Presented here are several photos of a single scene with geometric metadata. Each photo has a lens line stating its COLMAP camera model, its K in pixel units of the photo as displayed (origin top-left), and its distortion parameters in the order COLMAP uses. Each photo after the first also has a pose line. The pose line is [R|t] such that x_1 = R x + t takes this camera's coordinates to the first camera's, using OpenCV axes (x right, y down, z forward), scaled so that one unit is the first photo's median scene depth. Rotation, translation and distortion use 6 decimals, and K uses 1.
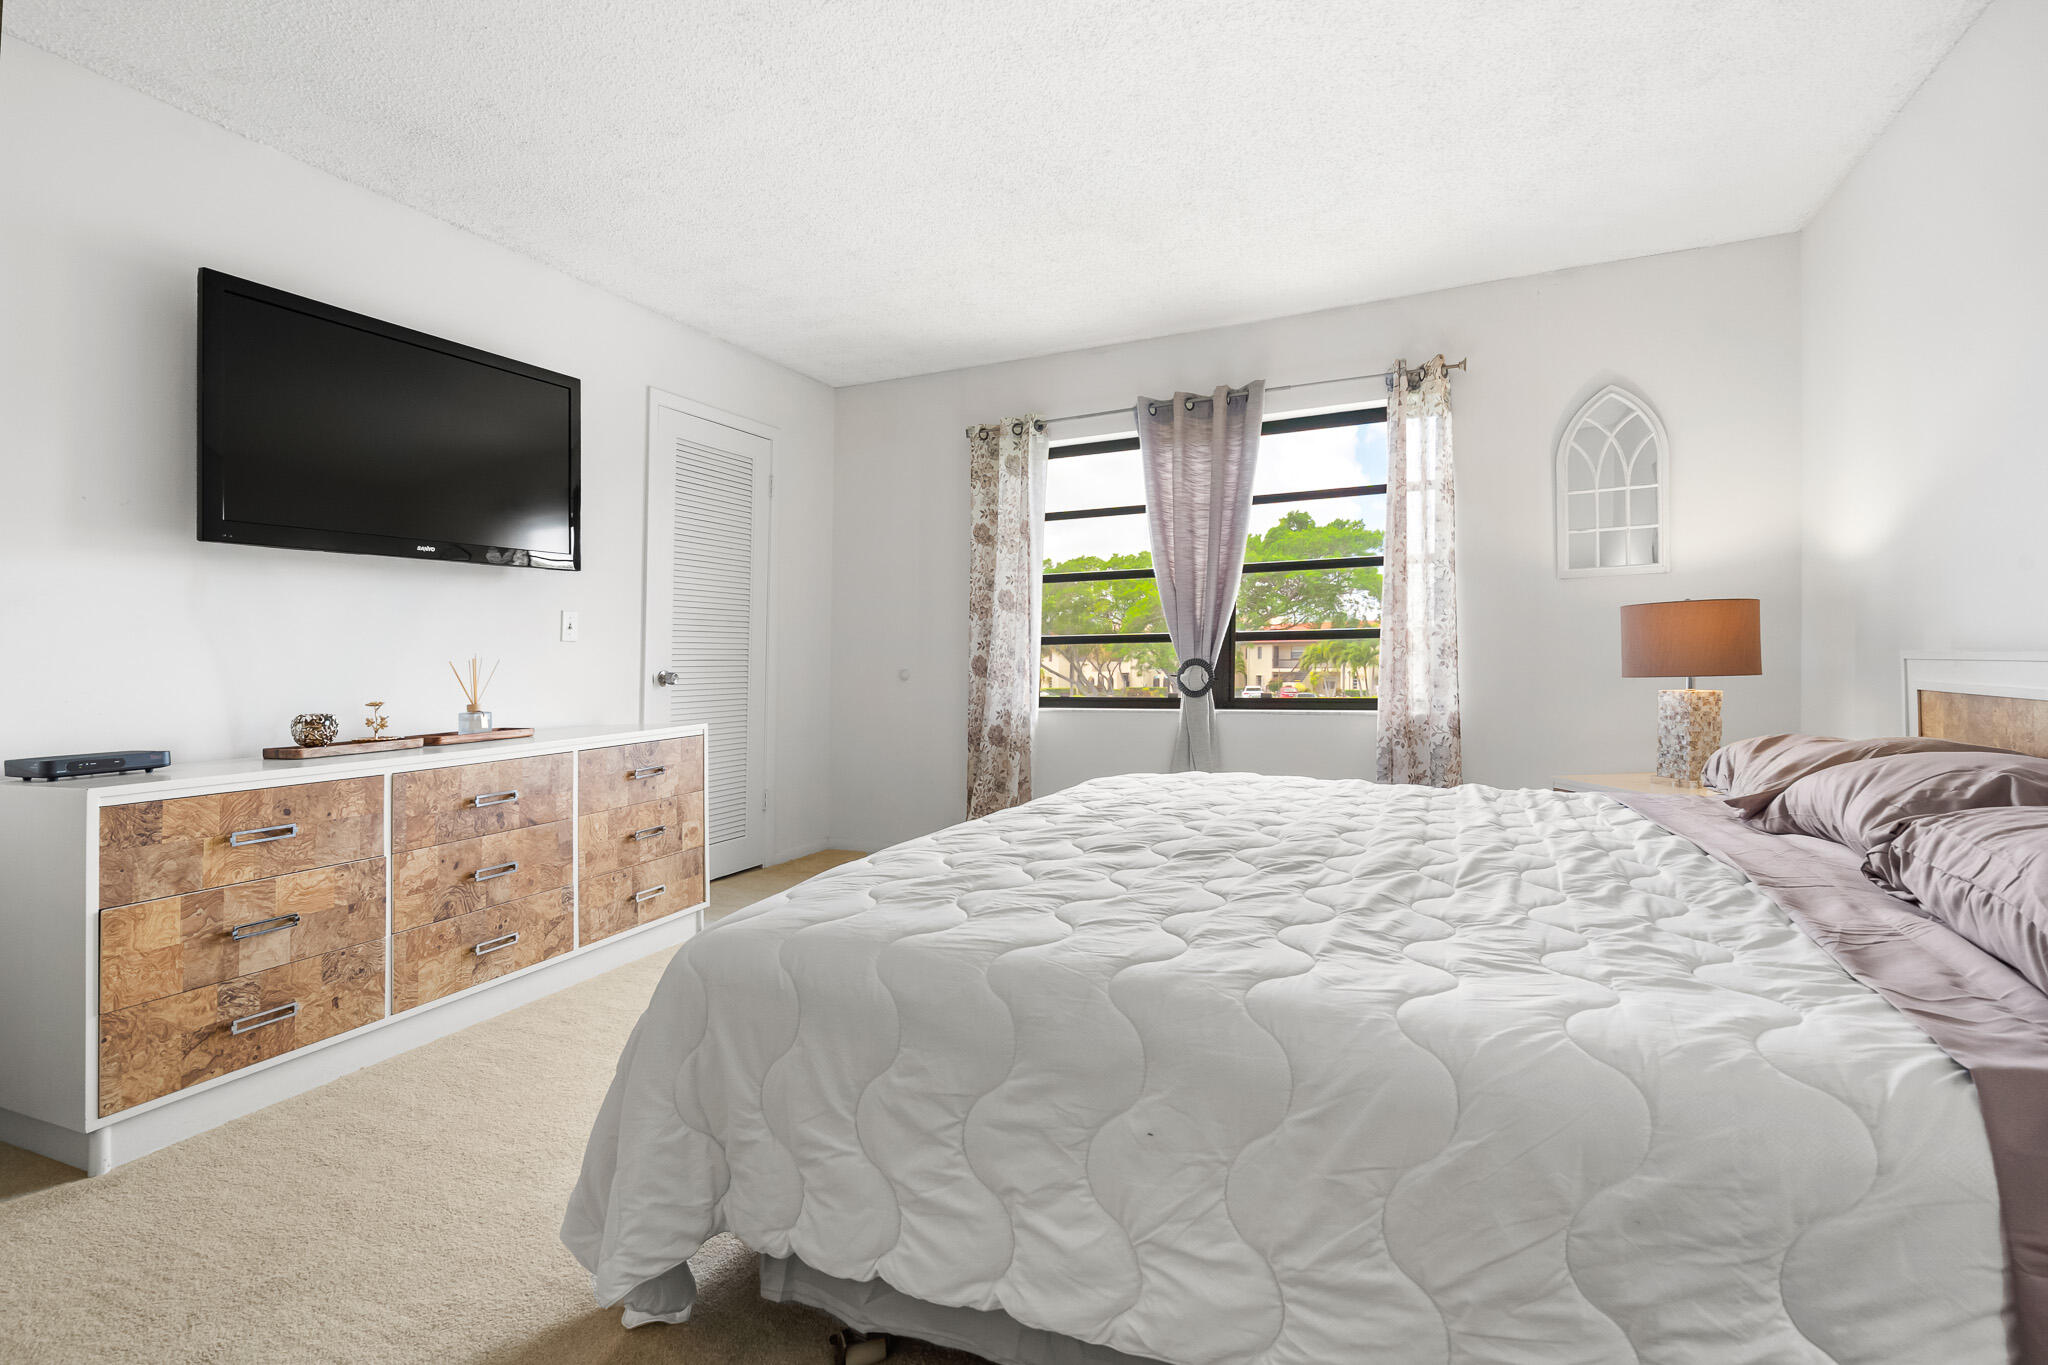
lens RADIAL K [[950.6, 0, 1014.6], [0, 950.6, 674.9], [0, 0, 1]] dist [-0.000734, 0.000663]
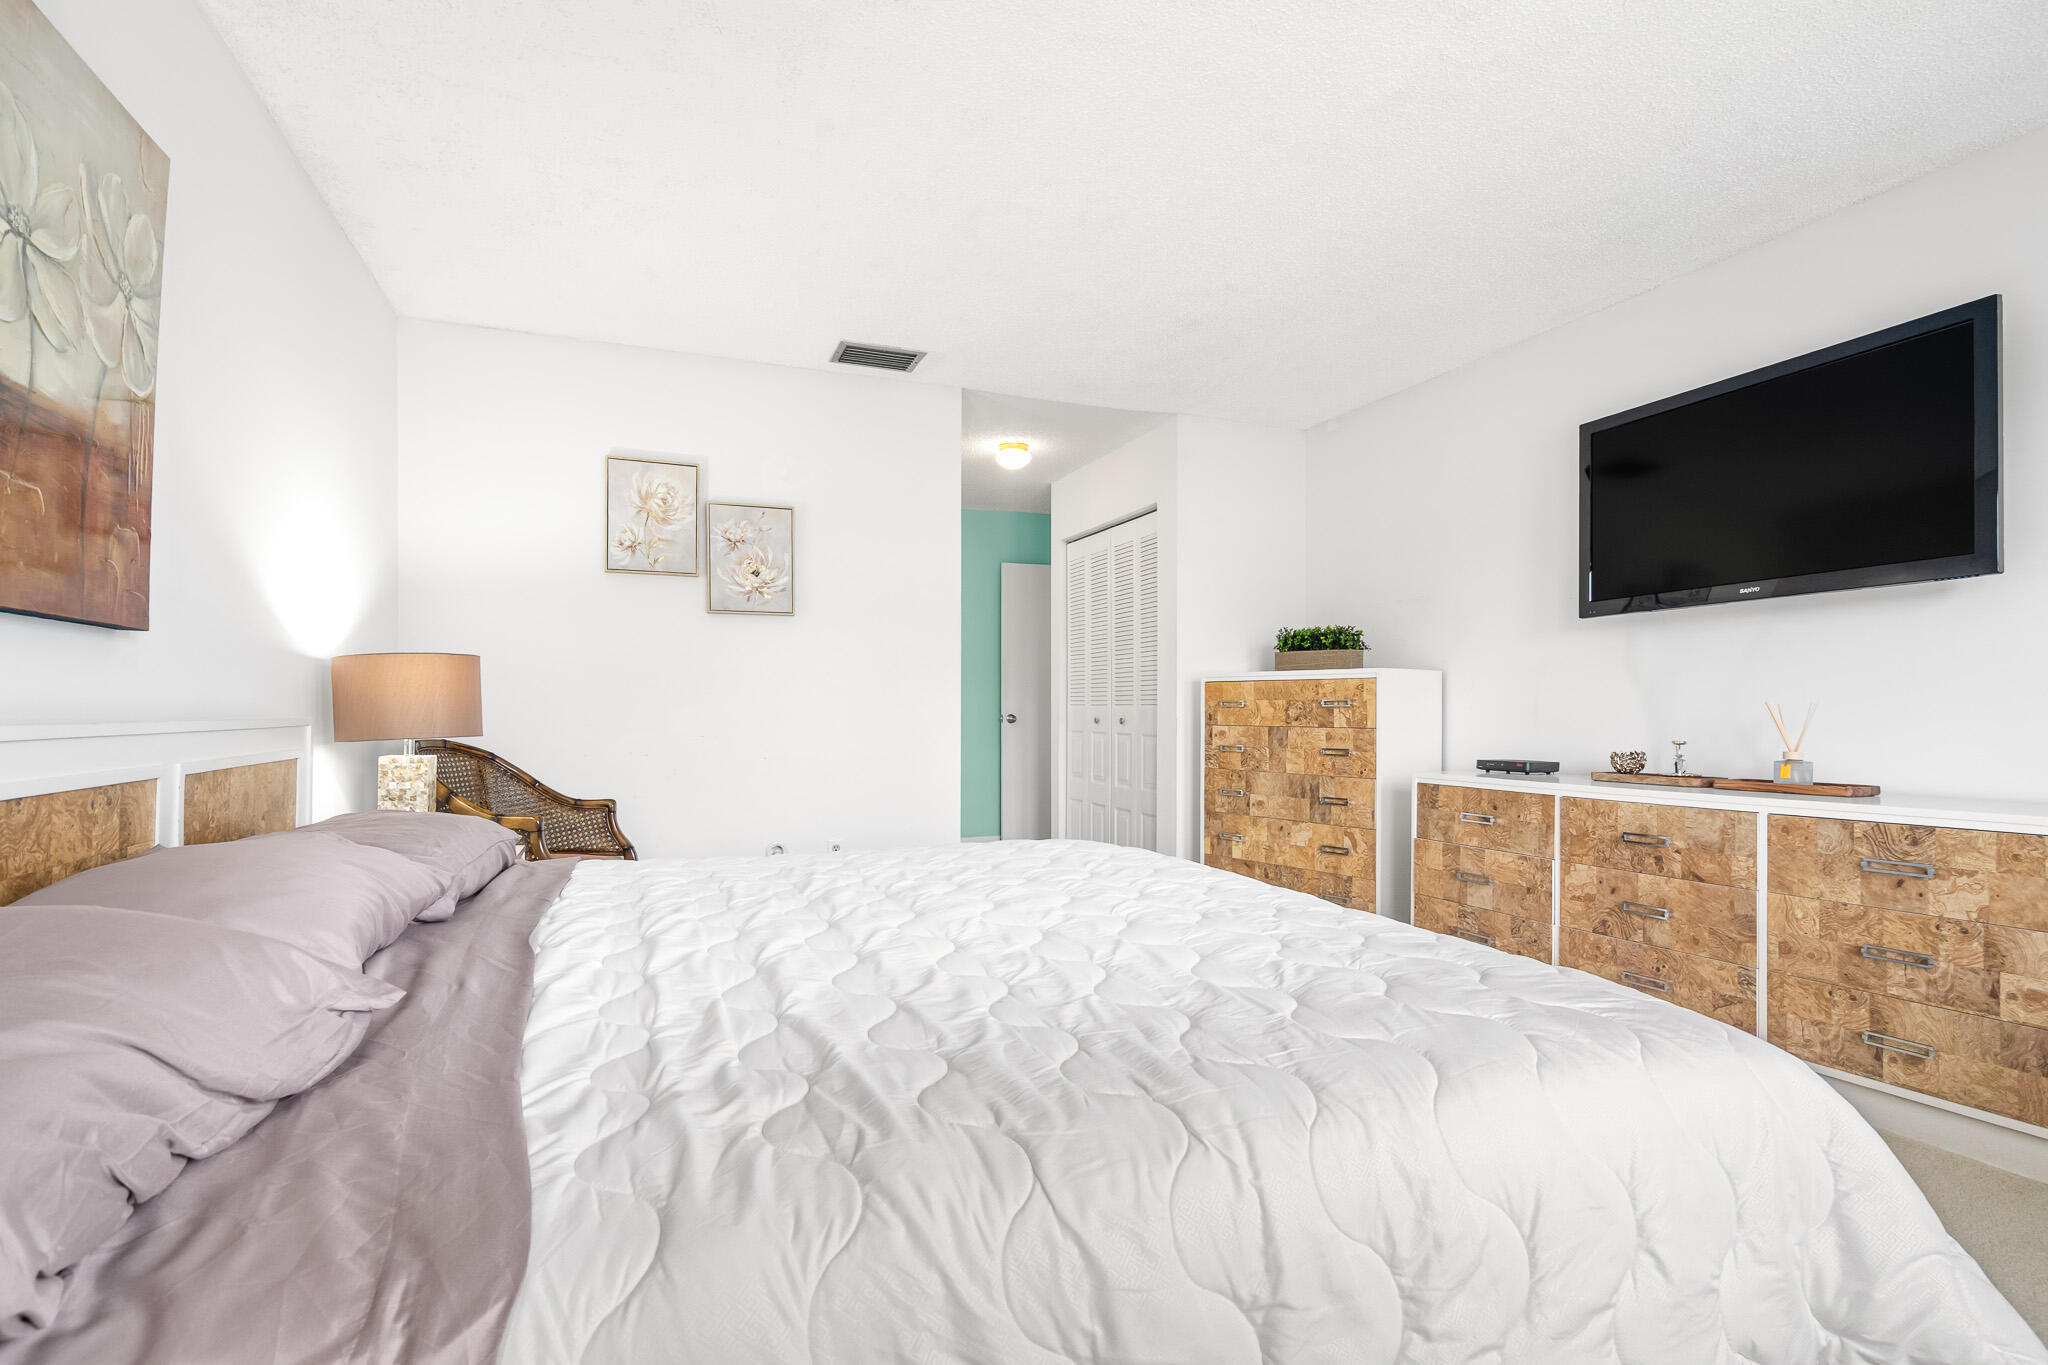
lens RADIAL K [[959.7, 0, 1009.0], [0, 959.7, 698.9], [0, 0, 1]] dist [0.013015, 0.000041]
pose [[-0.686240, 0.005783, -0.727352, 0.682426], [-0.003976, 0.999924, 0.011701, -0.031021], [0.727364, 0.010921, -0.686165, 1.216099]]
